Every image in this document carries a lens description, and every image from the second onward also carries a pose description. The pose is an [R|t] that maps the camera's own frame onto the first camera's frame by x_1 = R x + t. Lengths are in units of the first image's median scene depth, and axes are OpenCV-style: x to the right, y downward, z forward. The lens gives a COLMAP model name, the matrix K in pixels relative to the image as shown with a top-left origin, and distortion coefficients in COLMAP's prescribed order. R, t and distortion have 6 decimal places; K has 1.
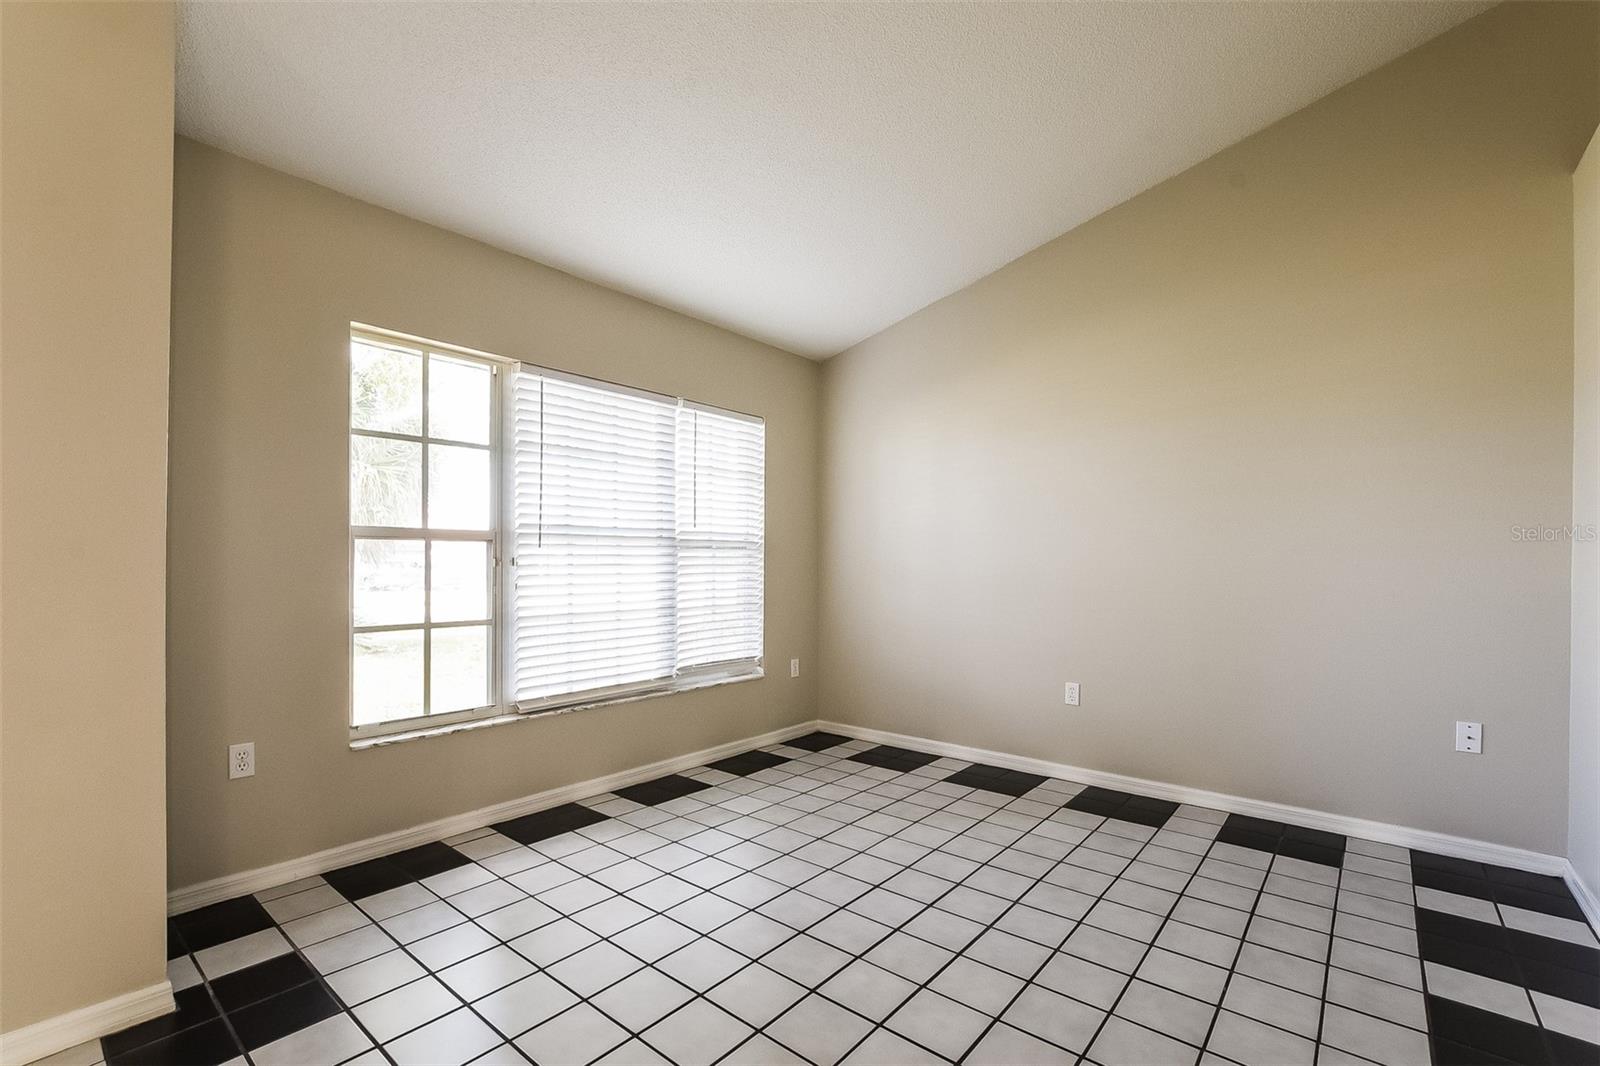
lens RADIAL K [[704.9, 0, 798.9], [0, 704.9, 563.5], [0, 0, 1]] dist [-0.013438, -0.000085]
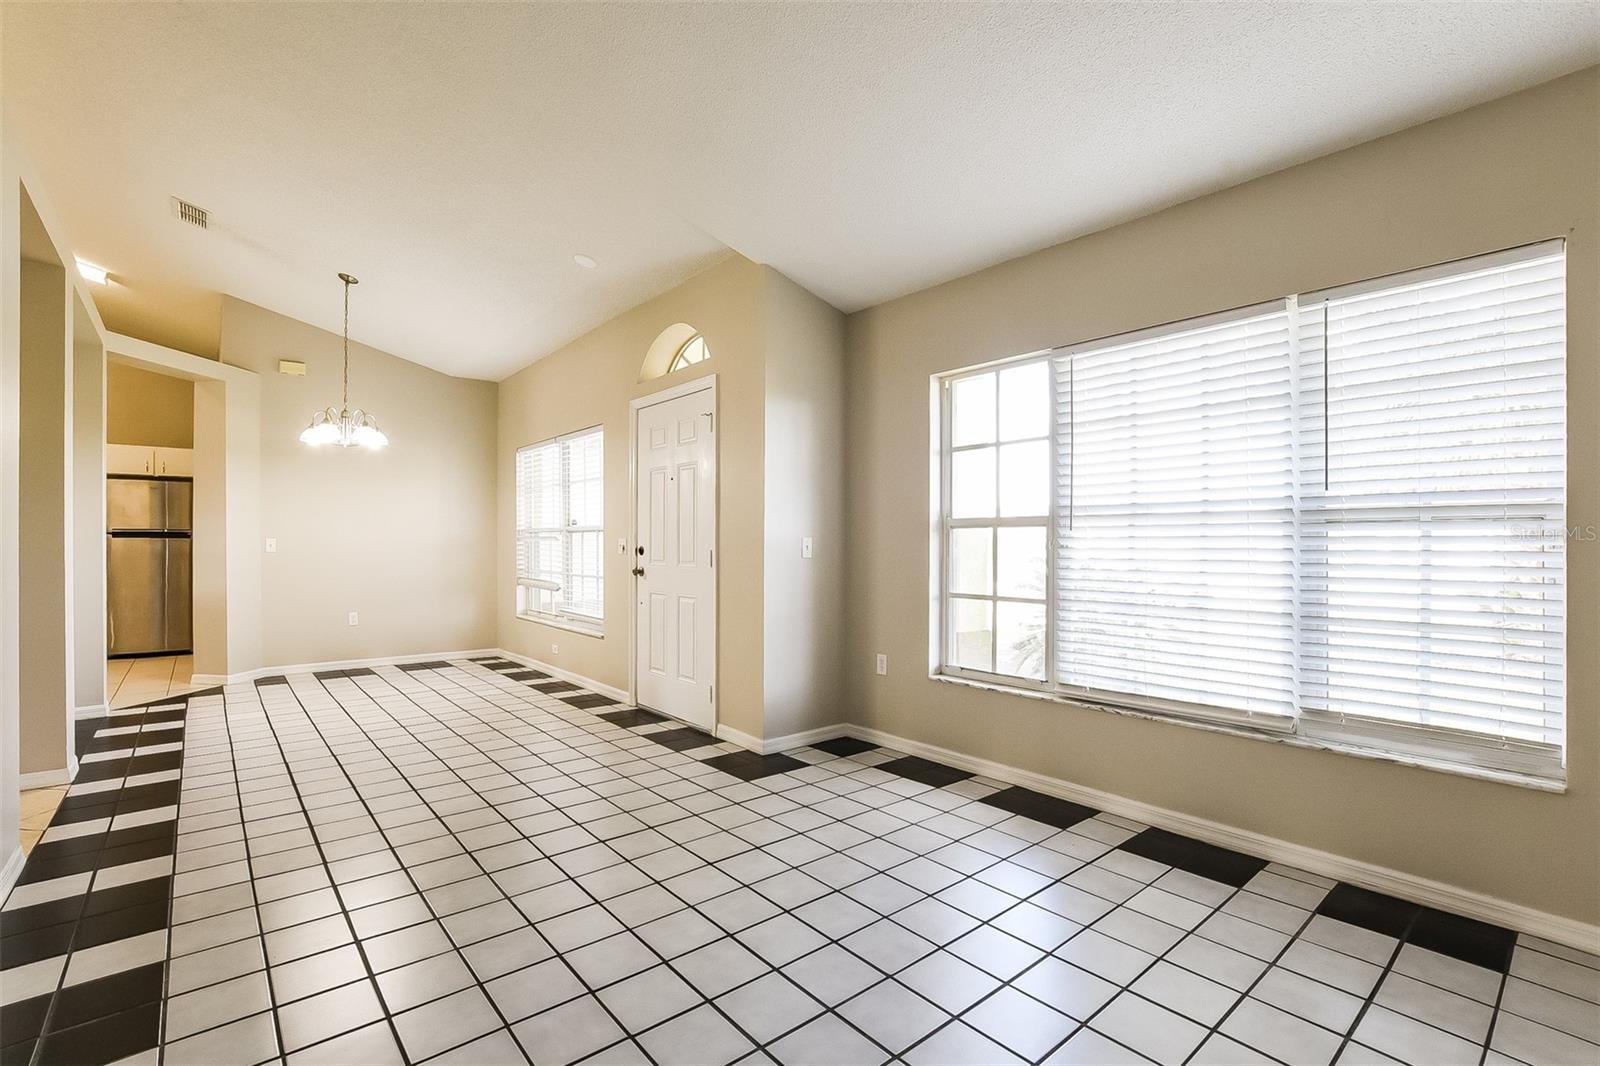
lens RADIAL K [[719.2, 0, 794.0], [0, 719.2, 538.4], [0, 0, 1]] dist [-0.011331, 0.000336]
pose [[-0.168796, -0.010114, -0.985599, 0.684220], [-0.003953, 0.999946, -0.009585, -0.000666], [0.985643, 0.002278, -0.168827, 0.796860]]
